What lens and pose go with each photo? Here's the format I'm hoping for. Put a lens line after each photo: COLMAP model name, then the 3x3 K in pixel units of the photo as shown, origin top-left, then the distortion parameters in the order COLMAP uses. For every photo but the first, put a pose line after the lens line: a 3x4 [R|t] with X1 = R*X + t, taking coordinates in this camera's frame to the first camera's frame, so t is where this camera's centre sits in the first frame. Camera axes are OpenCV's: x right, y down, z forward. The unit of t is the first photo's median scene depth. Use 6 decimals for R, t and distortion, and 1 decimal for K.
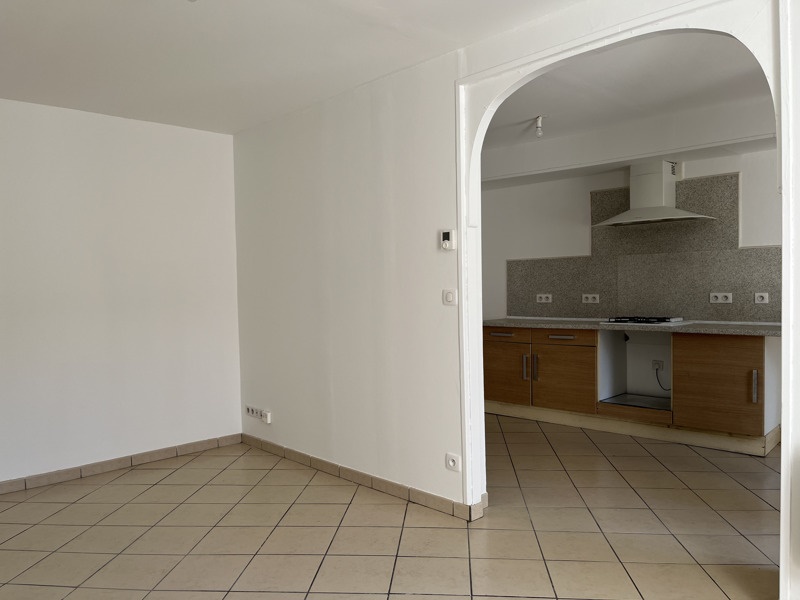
lens RADIAL K [[611.3, 0, 400.0], [0, 611.3, 300.0], [0, 0, 1]] dist [-0.000924, -0.001355]
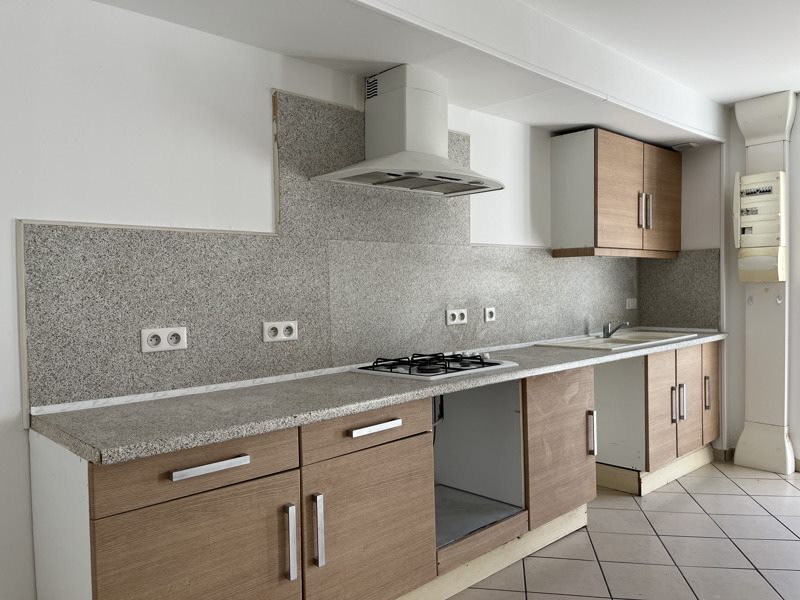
lens RADIAL K [[611.3, 0, 400.0], [0, 611.3, 300.0], [0, 0, 1]] dist [-0.000924, -0.001355]
pose [[0.040154, 0.001781, 0.999192, -0.126899], [0.044216, 0.999016, -0.003557, -0.019193], [-0.998215, 0.044323, 0.040036, 0.894662]]
